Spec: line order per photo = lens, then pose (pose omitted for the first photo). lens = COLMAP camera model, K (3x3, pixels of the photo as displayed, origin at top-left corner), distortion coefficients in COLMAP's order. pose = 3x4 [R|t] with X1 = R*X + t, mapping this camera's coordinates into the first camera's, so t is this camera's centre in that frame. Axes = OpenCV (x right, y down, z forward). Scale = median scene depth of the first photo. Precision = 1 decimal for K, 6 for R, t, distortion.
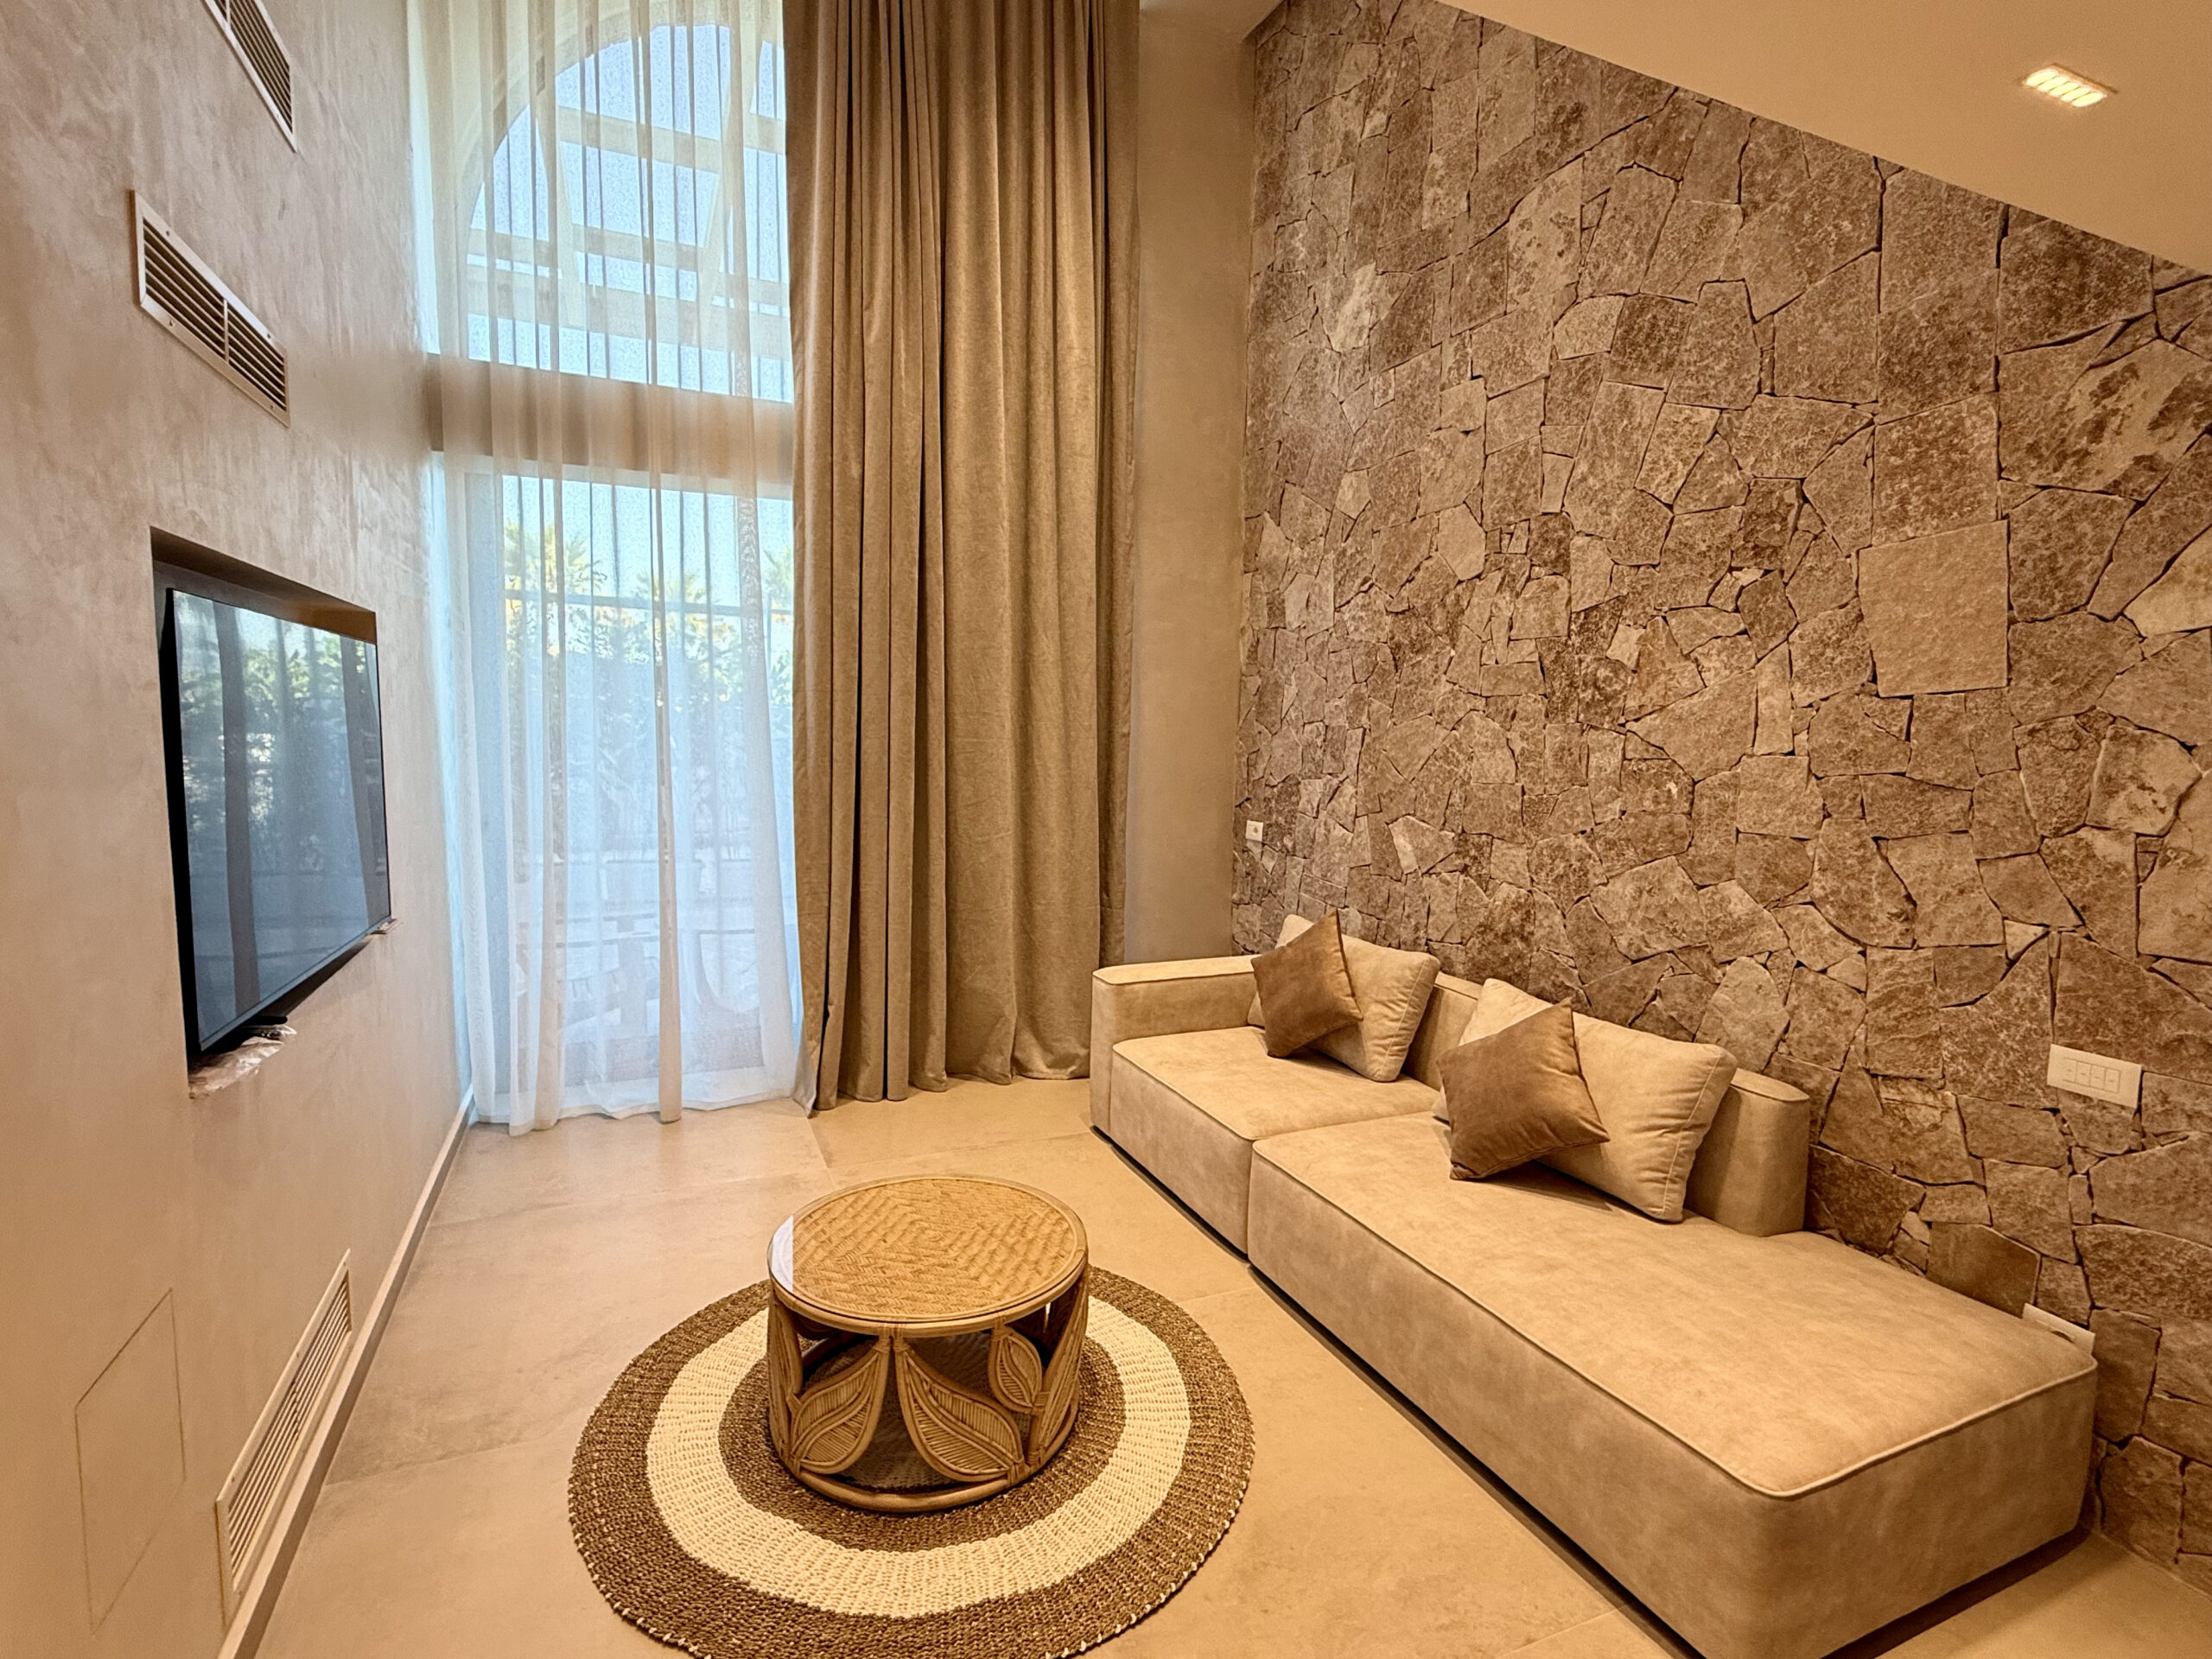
lens RADIAL K [[1109.7, 0, 1096.0], [0, 1109.7, 838.7], [0, 0, 1]] dist [0.002519, -0.000172]
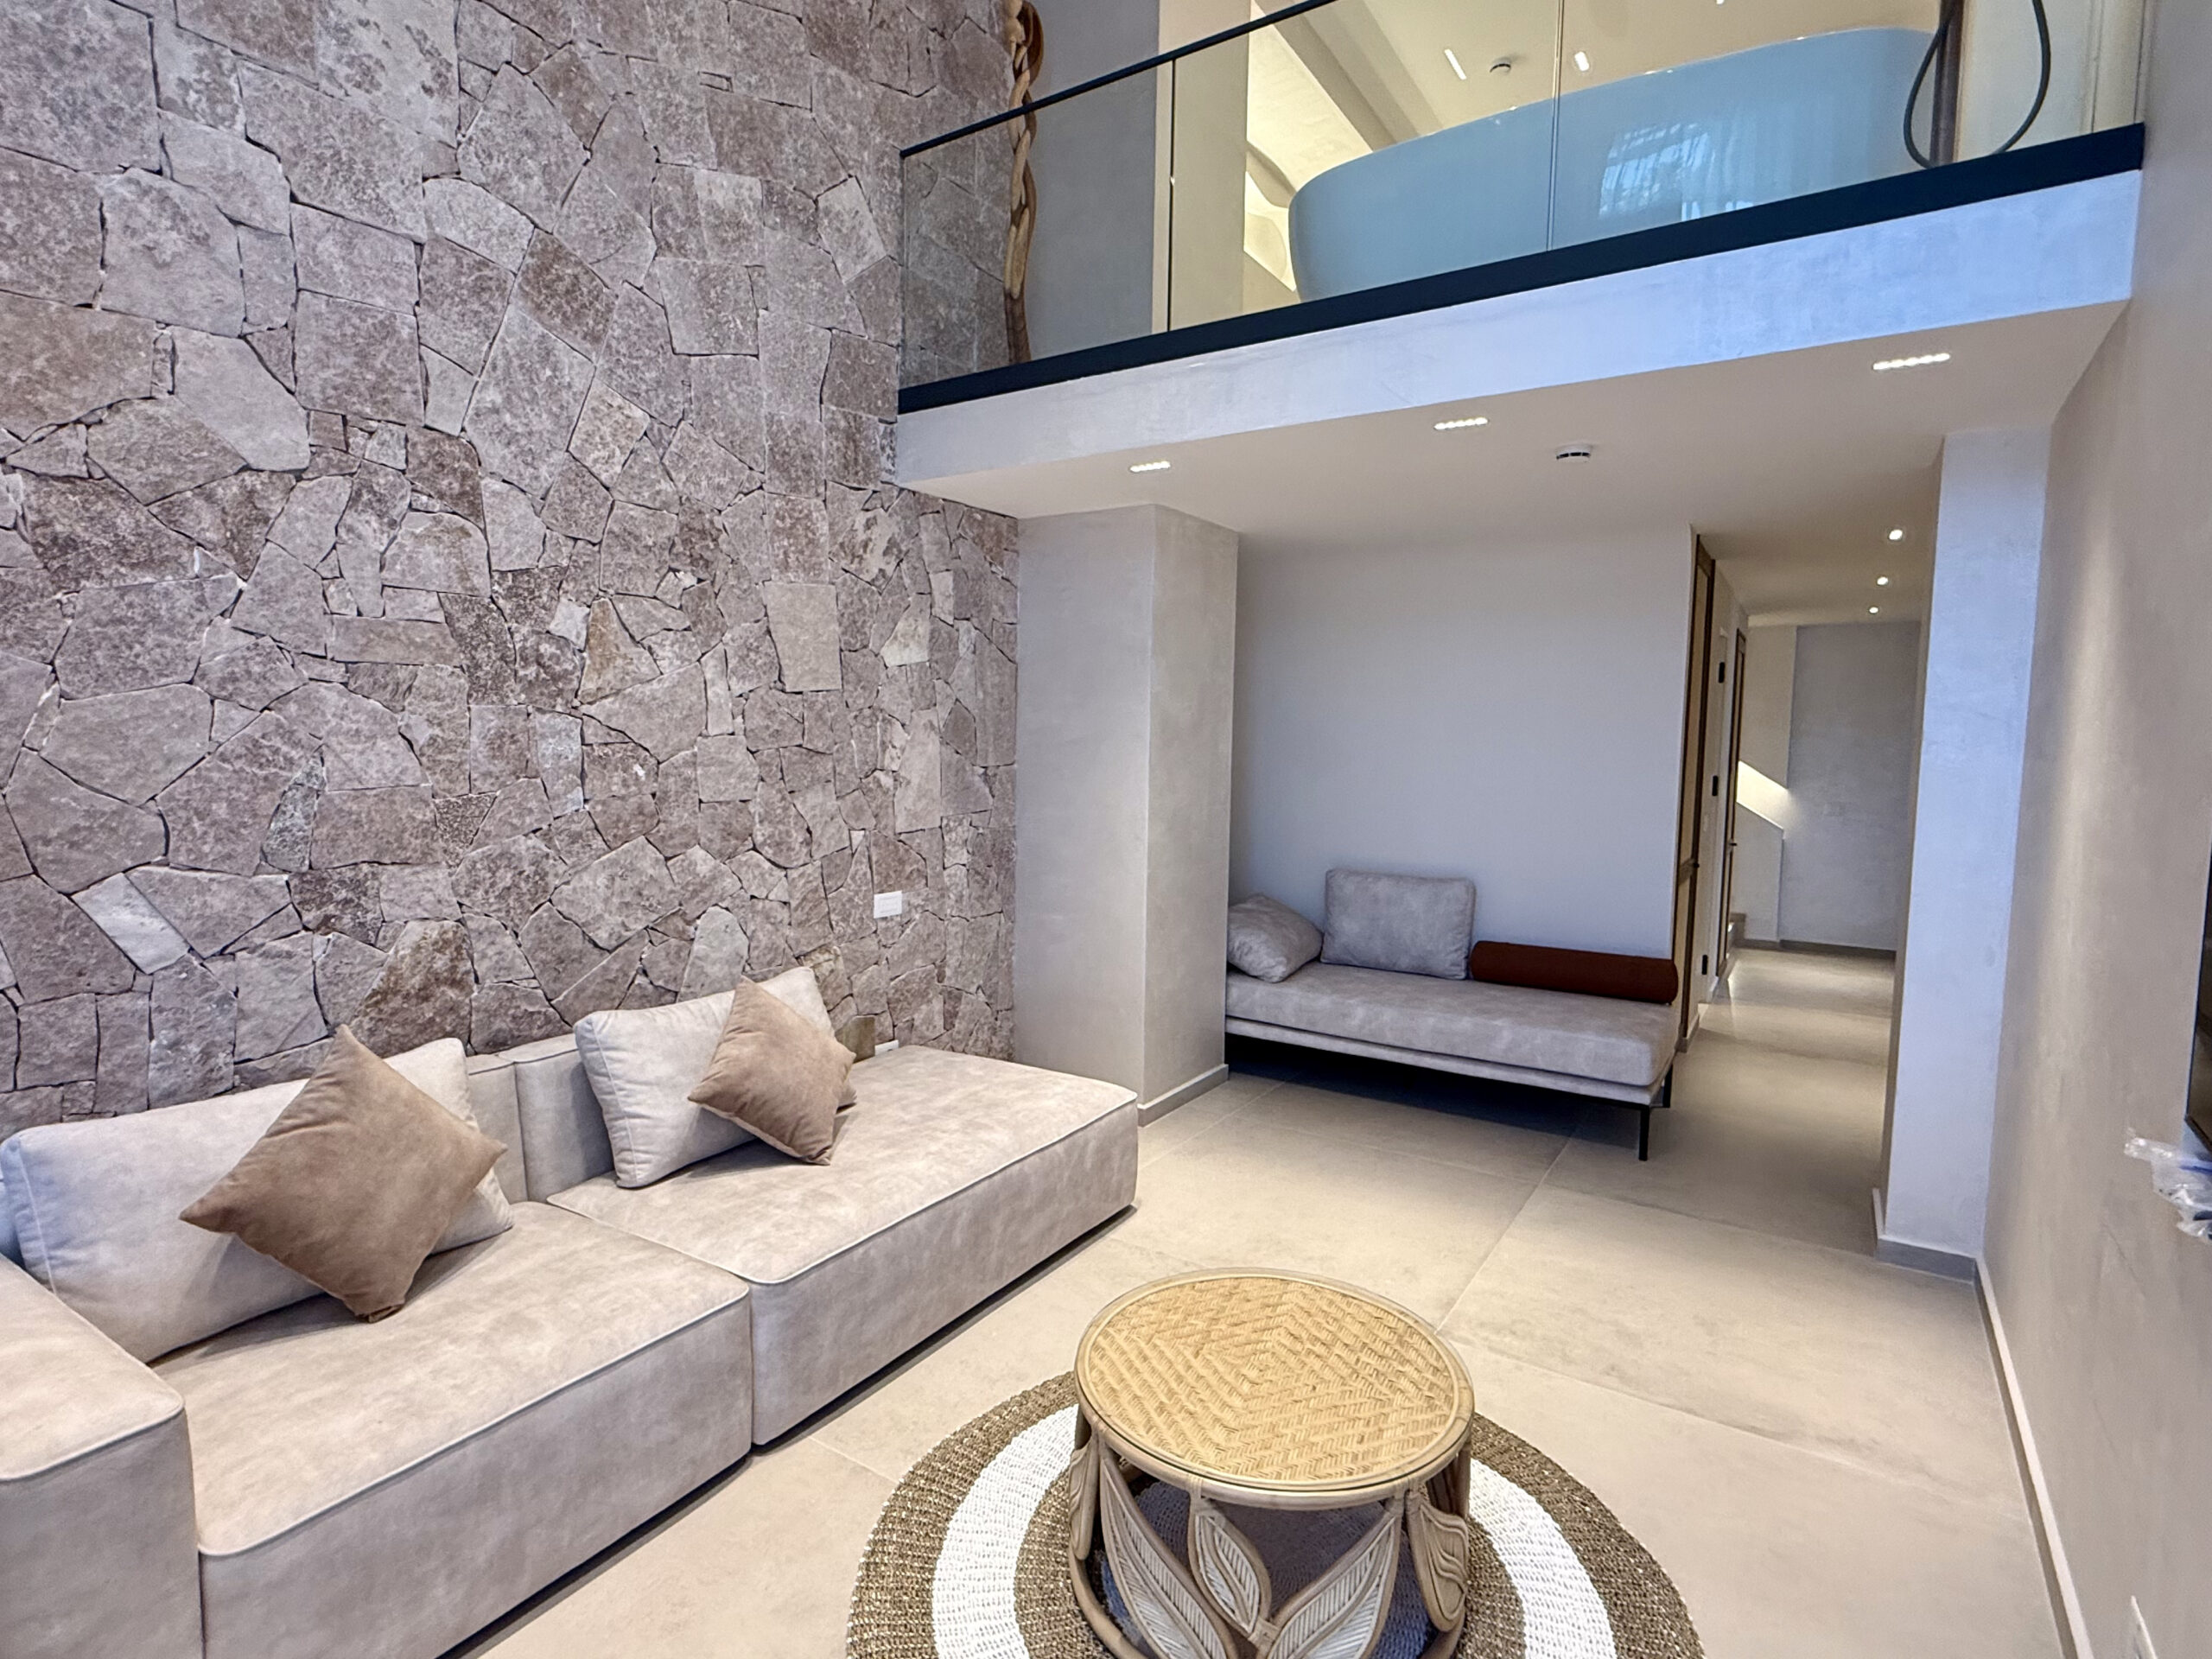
lens RADIAL K [[1109.7, 0, 1096.0], [0, 1109.7, 838.7], [0, 0, 1]] dist [0.002519, -0.000172]
pose [[-0.555015, -0.099818, 0.825829, -0.547081], [0.067818, 0.984040, 0.164520, -0.118289], [-0.829071, 0.147317, -0.539388, 1.158871]]
